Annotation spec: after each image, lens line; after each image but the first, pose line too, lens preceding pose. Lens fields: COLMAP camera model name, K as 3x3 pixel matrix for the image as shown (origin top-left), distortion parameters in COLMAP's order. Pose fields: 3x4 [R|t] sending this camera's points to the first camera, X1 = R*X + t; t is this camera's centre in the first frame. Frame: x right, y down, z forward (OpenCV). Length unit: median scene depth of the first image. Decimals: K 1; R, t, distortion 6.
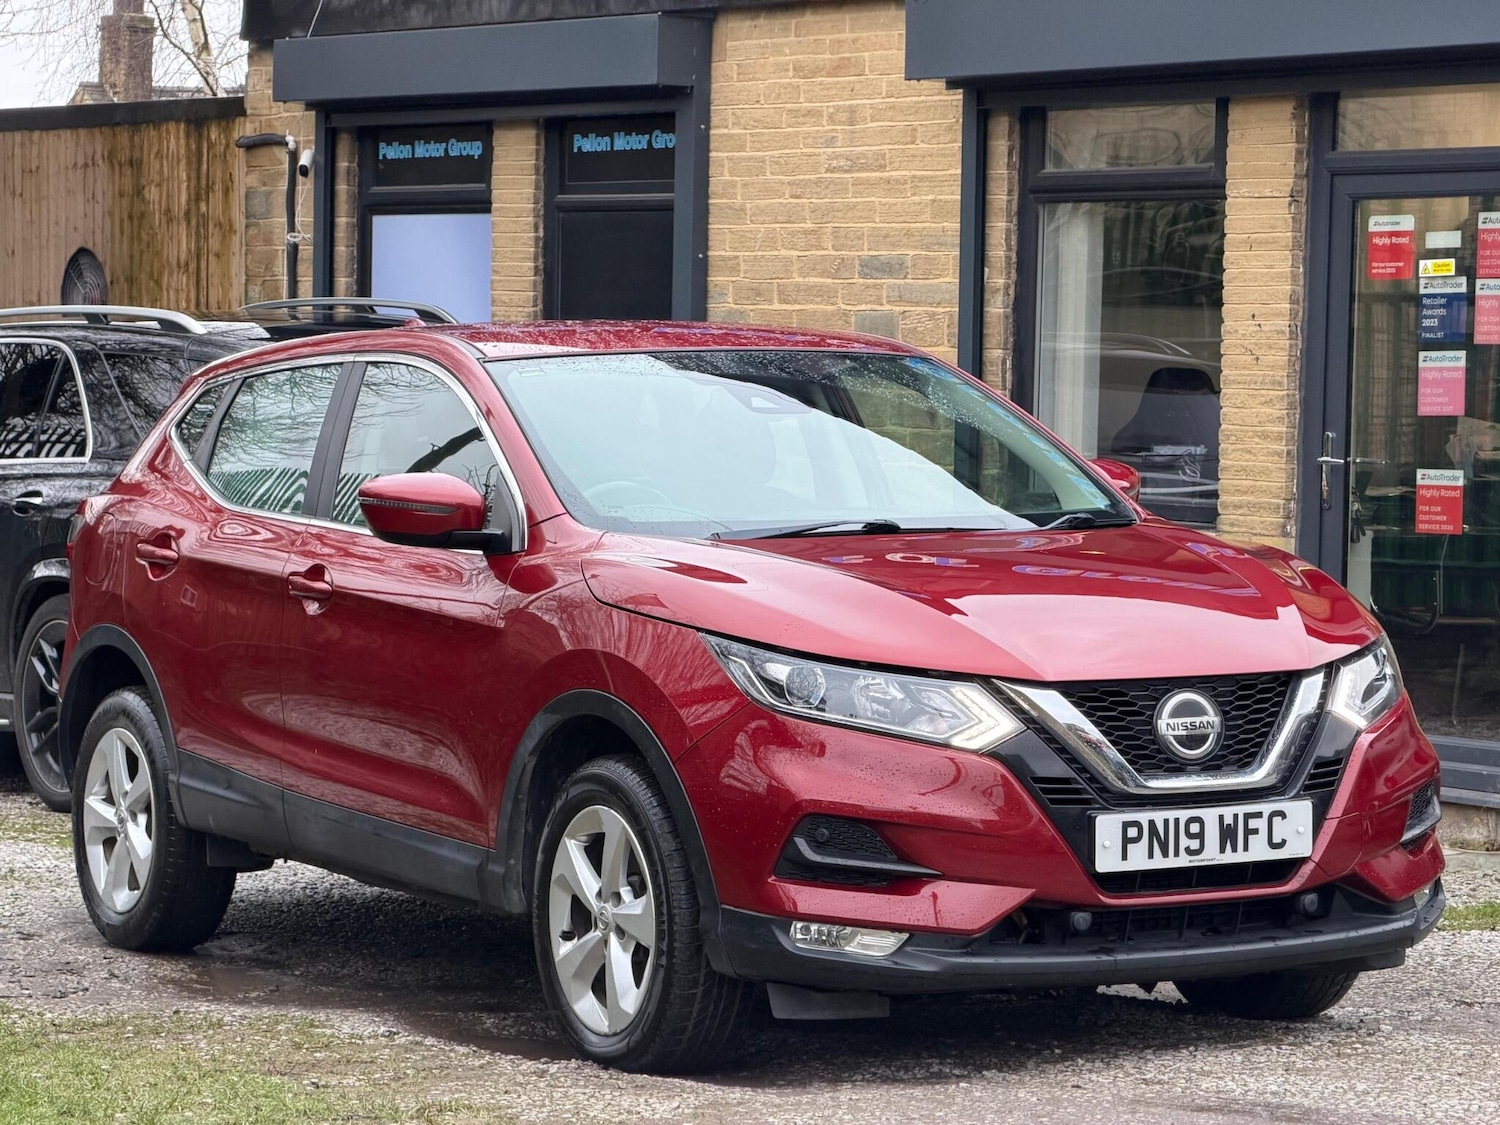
lens RADIAL K [[4497.8, 0, 727.5], [0, 4497.8, 562.0], [0, 0, 1]] dist [0.235114, 0.083236]
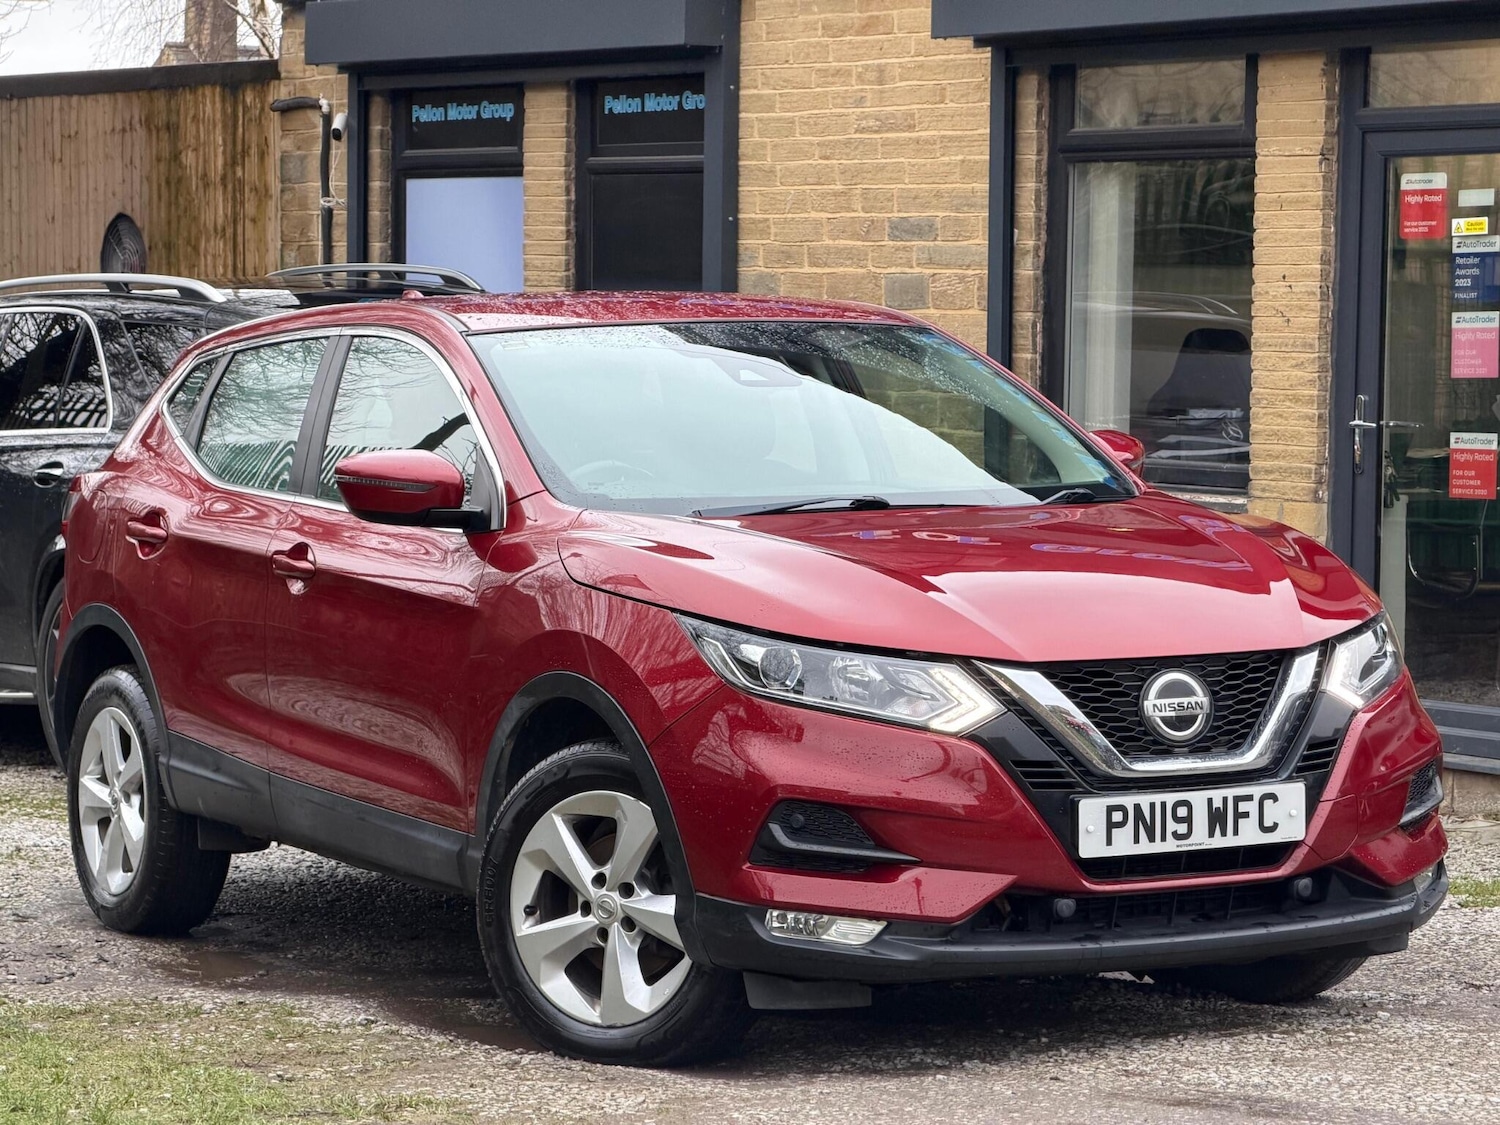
lens RADIAL K [[4496.4, 0, 699.2], [0, 4496.4, 595.1], [0, 0, 1]] dist [0.254109, -0.523688]
pose [[0.999593, -0.005357, -0.028028, 0.026116], [0.005848, 0.999830, 0.017460, -0.005257], [0.027930, -0.017617, 0.999455, 0.024029]]
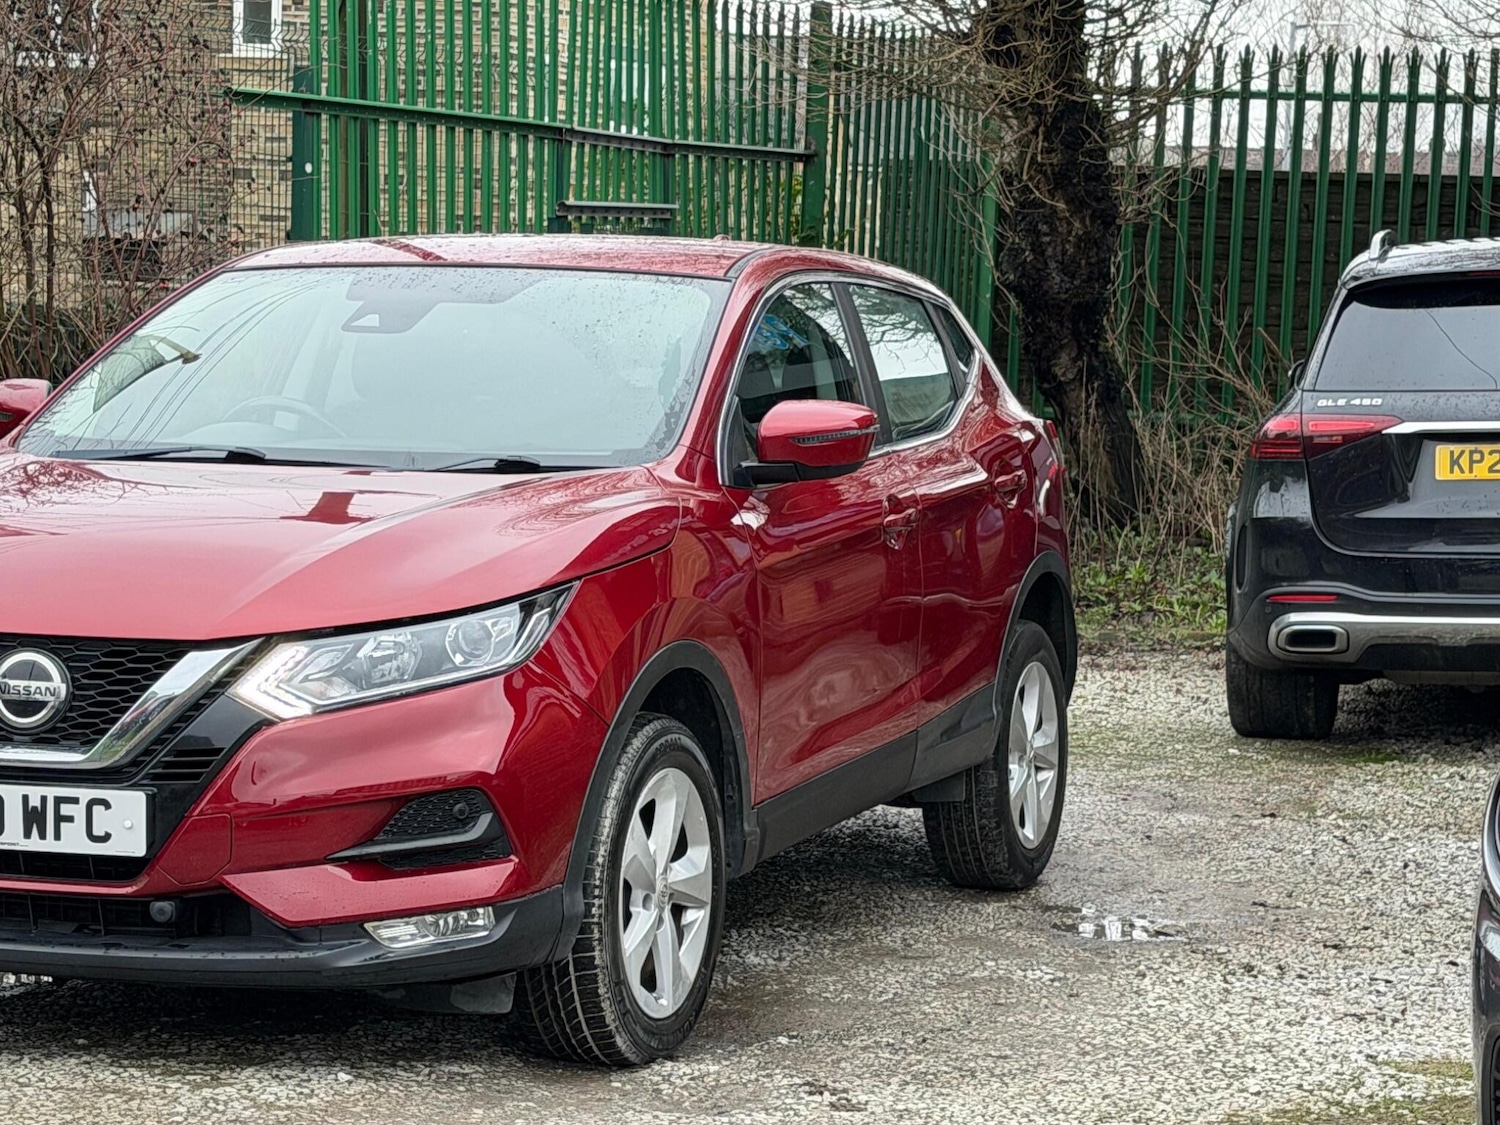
lens RADIAL K [[3953.4, 0, 805.4], [0, 3953.4, 519.8], [0, 0, 1]] dist [0.124653, -0.543395]
pose [[0.675789, 0.062619, -0.734431, 0.753651], [-0.053352, 0.997927, 0.035993, -0.032041], [0.735162, 0.014859, 0.677729, 0.574100]]
